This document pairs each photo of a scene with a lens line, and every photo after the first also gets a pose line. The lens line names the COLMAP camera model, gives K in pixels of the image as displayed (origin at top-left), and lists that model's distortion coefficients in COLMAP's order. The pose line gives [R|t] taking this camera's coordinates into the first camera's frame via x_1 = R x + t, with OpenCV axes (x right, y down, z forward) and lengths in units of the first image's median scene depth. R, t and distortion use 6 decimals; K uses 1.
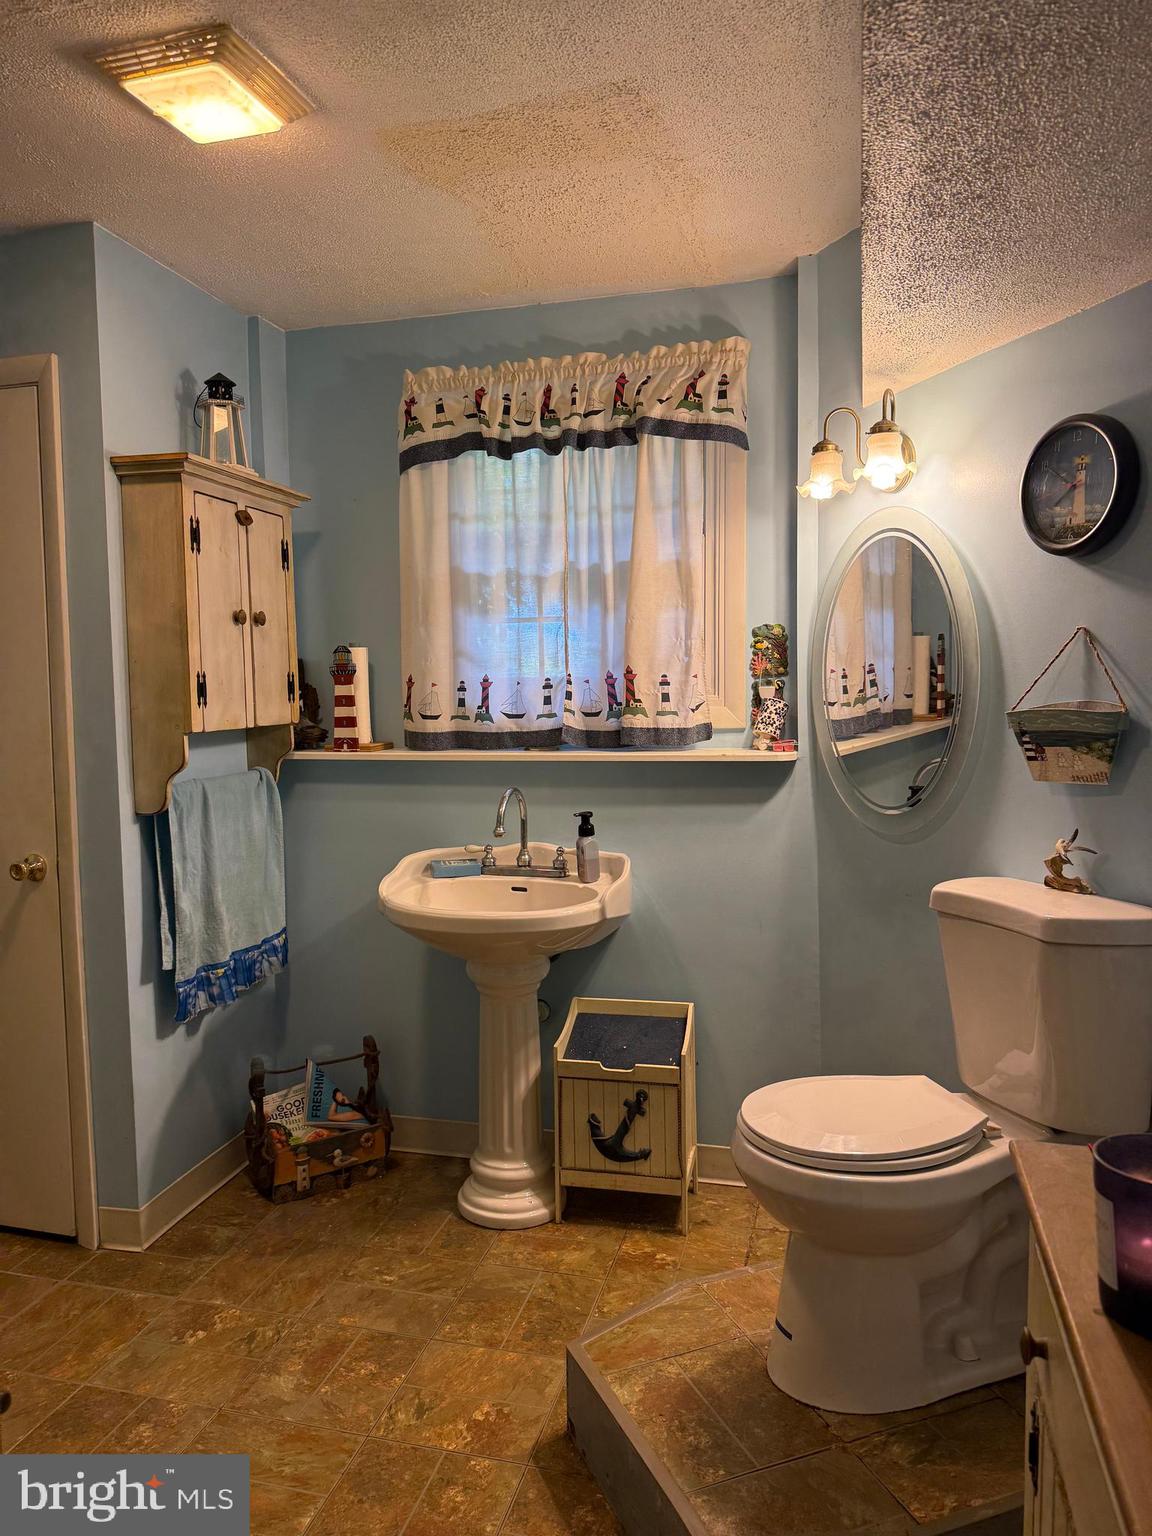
lens RADIAL K [[1058.8, 0, 576.0], [0, 1058.8, 768.0], [0, 0, 1]] dist [0.095876, -0.135629]
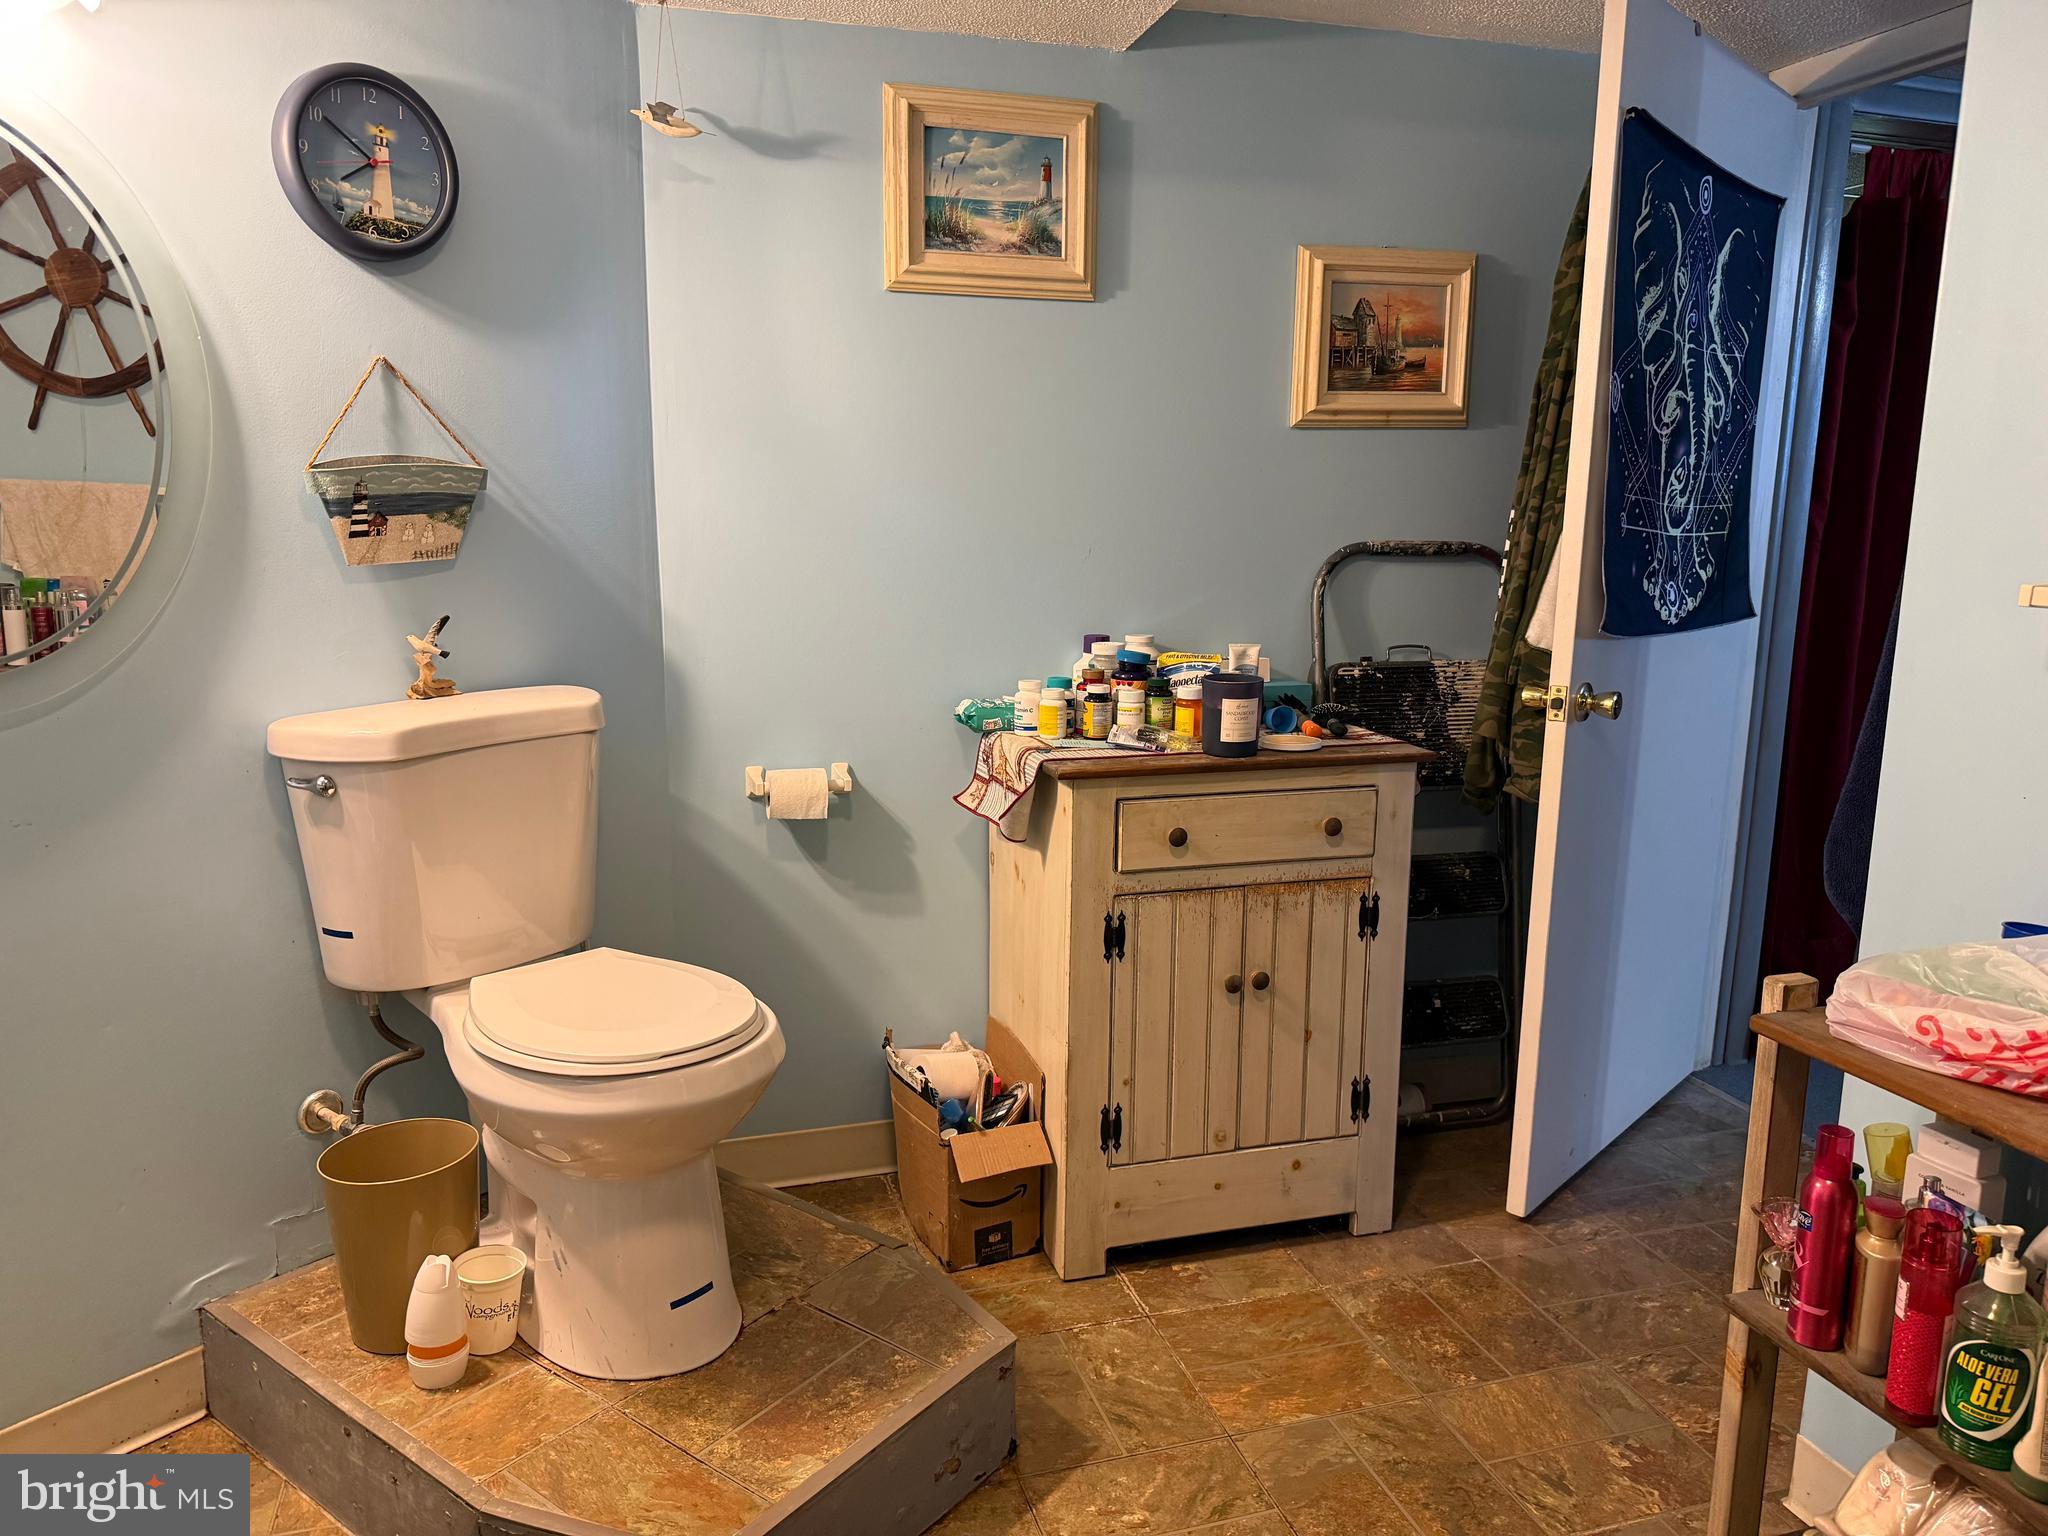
lens RADIAL K [[1411.7, 0, 1033.5], [0, 1411.7, 764.8], [0, 0, 1]] dist [0.095876, -0.135629]
pose [[-0.528330, -0.146065, 0.836381, -0.680287], [0.075011, 0.973209, 0.217343, -0.035172], [-0.845719, 0.177566, -0.503219, 1.178641]]
